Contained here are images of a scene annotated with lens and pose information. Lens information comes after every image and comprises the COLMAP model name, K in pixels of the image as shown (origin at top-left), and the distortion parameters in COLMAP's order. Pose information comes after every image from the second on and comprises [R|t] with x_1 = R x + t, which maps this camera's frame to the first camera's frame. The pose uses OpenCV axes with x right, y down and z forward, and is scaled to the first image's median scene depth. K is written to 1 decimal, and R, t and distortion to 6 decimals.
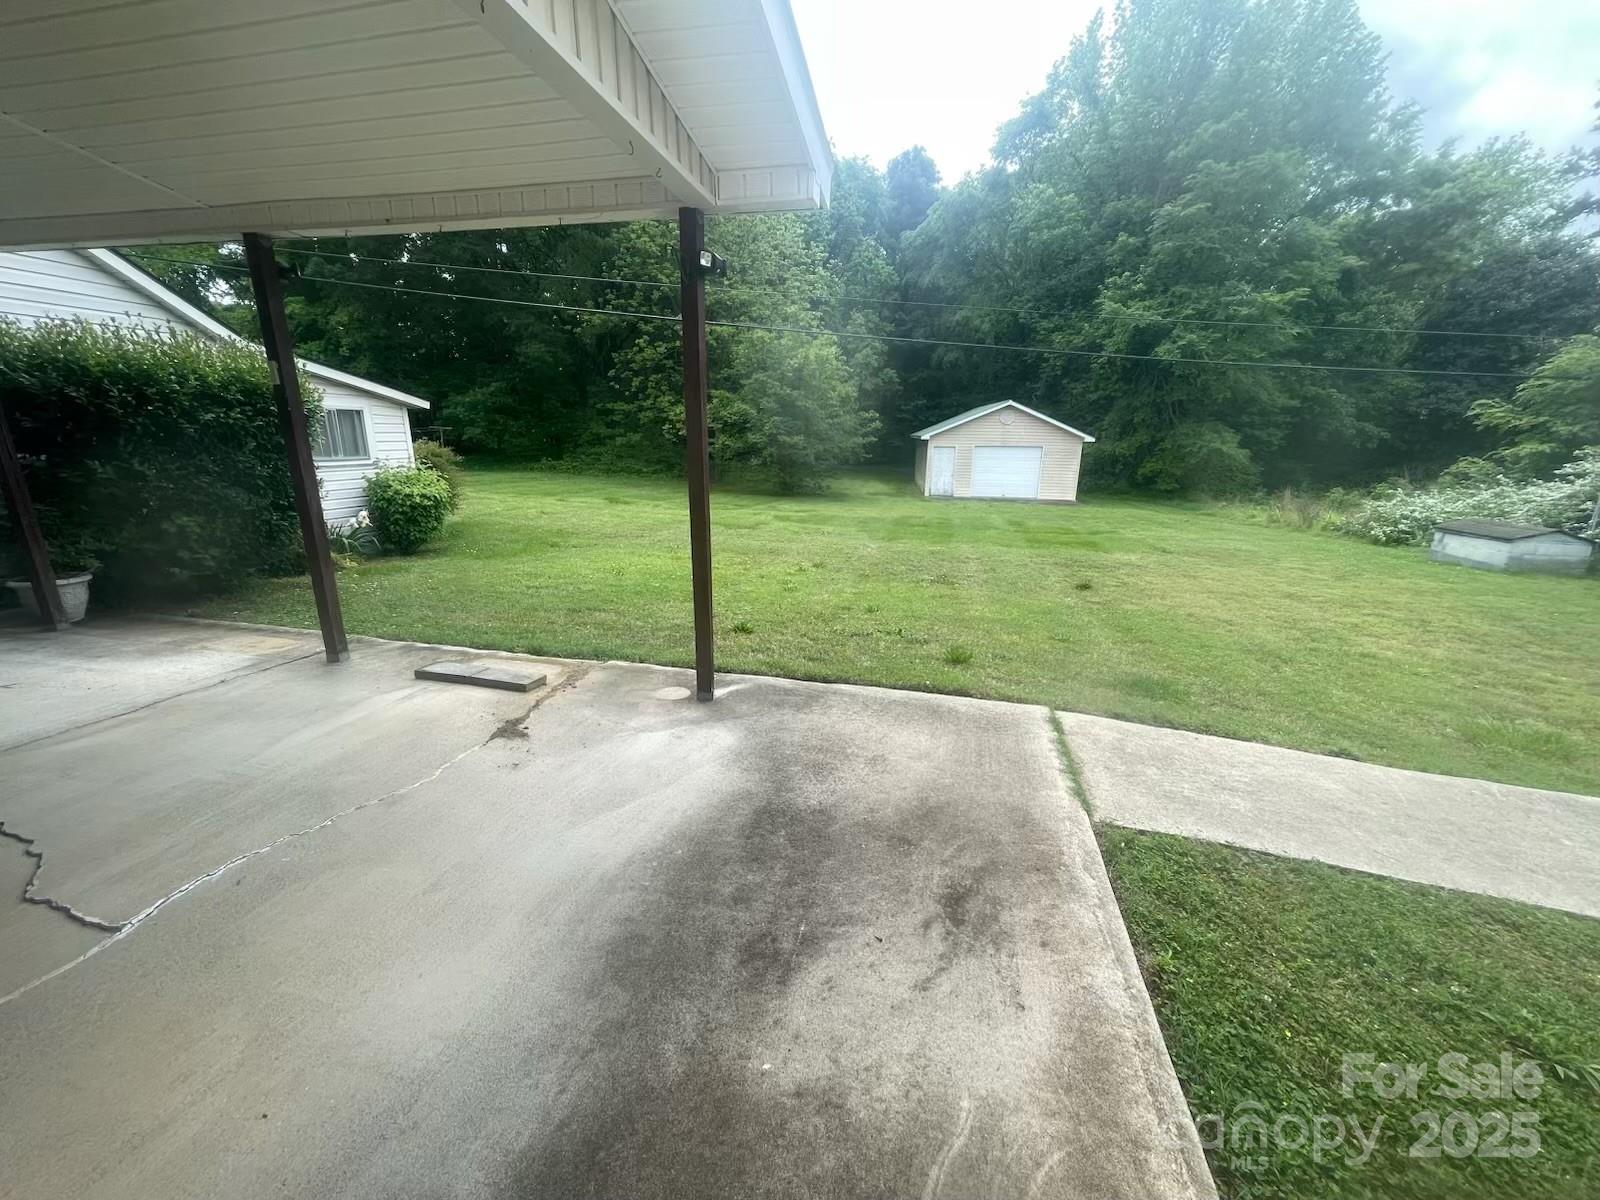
lens RADIAL K [[638.5, 0, 803.6], [0, 638.5, 601.5], [0, 0, 1]] dist [-0.002539, 0.000328]
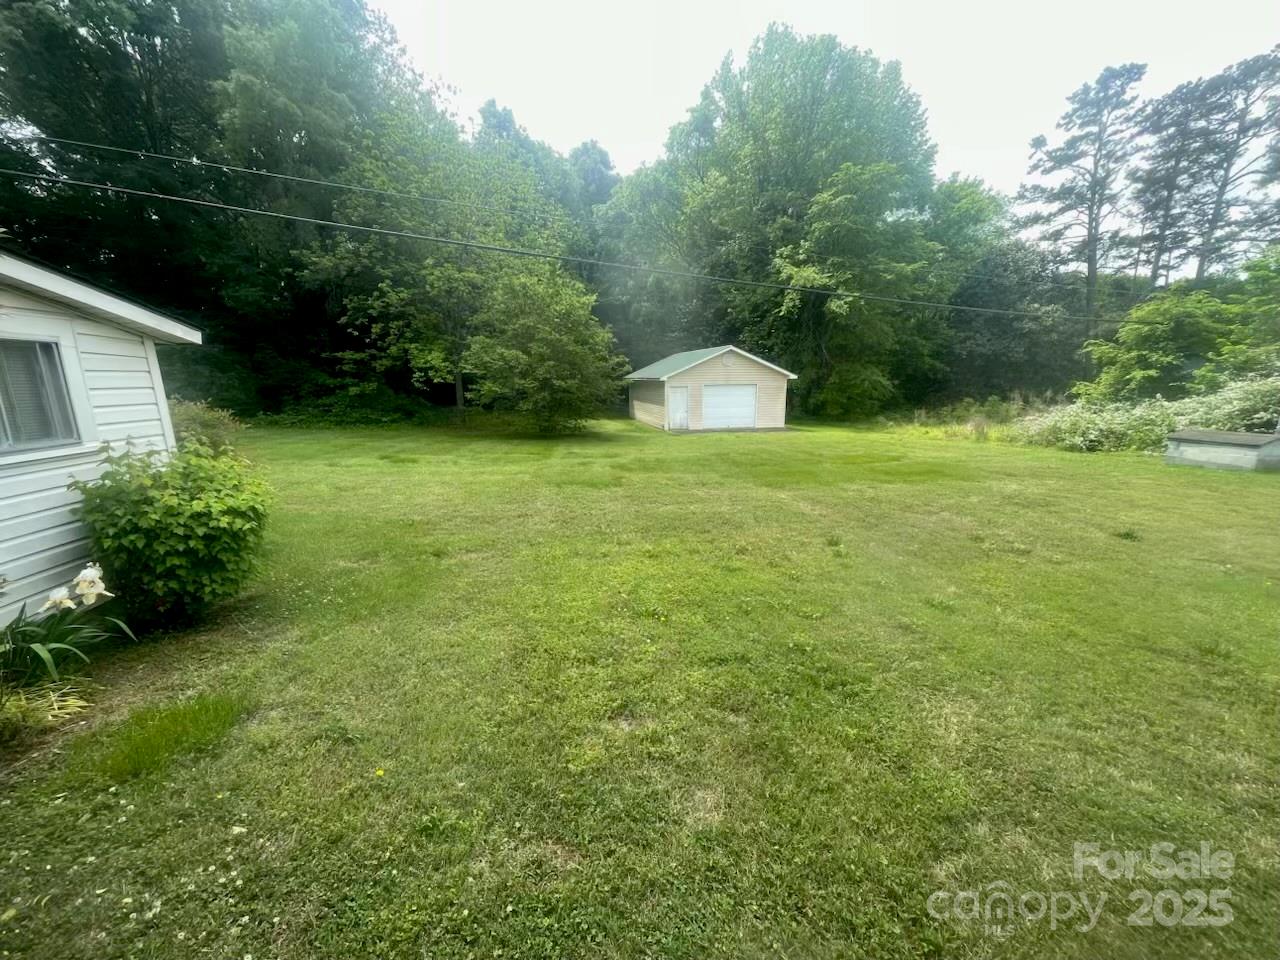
lens RADIAL K [[510.8, 0, 639.0], [0, 510.8, 484.3], [0, 0, 1]] dist [-0.002539, 0.000328]
pose [[0.950196, -0.087142, 0.299222, -0.136809], [0.102531, 0.994075, -0.036087, -0.046432], [-0.294304, 0.064970, 0.953501, 0.175620]]
